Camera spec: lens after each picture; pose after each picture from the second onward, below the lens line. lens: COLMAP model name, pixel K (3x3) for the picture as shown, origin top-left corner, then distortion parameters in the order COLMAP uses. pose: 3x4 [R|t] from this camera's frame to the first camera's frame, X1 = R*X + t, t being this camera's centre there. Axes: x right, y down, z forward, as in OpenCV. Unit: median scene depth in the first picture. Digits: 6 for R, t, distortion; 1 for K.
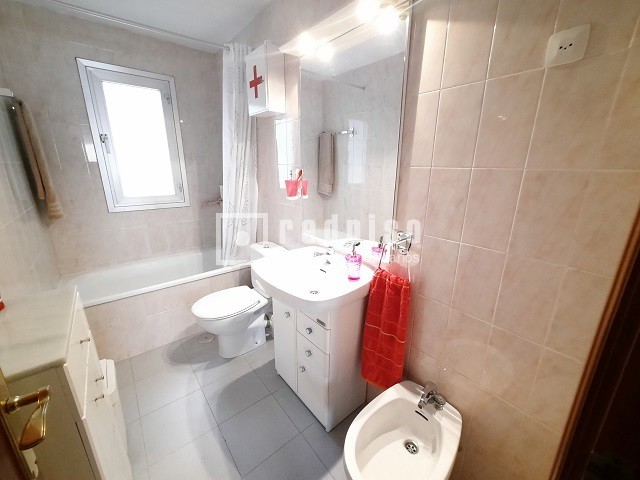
lens RADIAL K [[257.0, 0, 320.0], [0, 257.0, 238.4], [0, 0, 1]] dist [-0.001963, 0.001489]
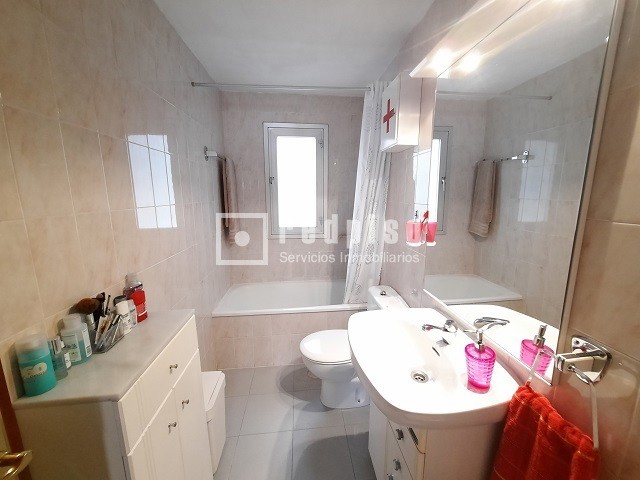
lens RADIAL K [[257.0, 0, 320.7], [0, 257.0, 242.8], [0, 0, 1]] dist [-0.001963, 0.001489]
pose [[0.841924, 0.085981, -0.532701, 0.063439], [-0.137918, 0.988721, -0.058391, -0.057902], [0.521672, 0.122630, 0.844287, 0.122645]]
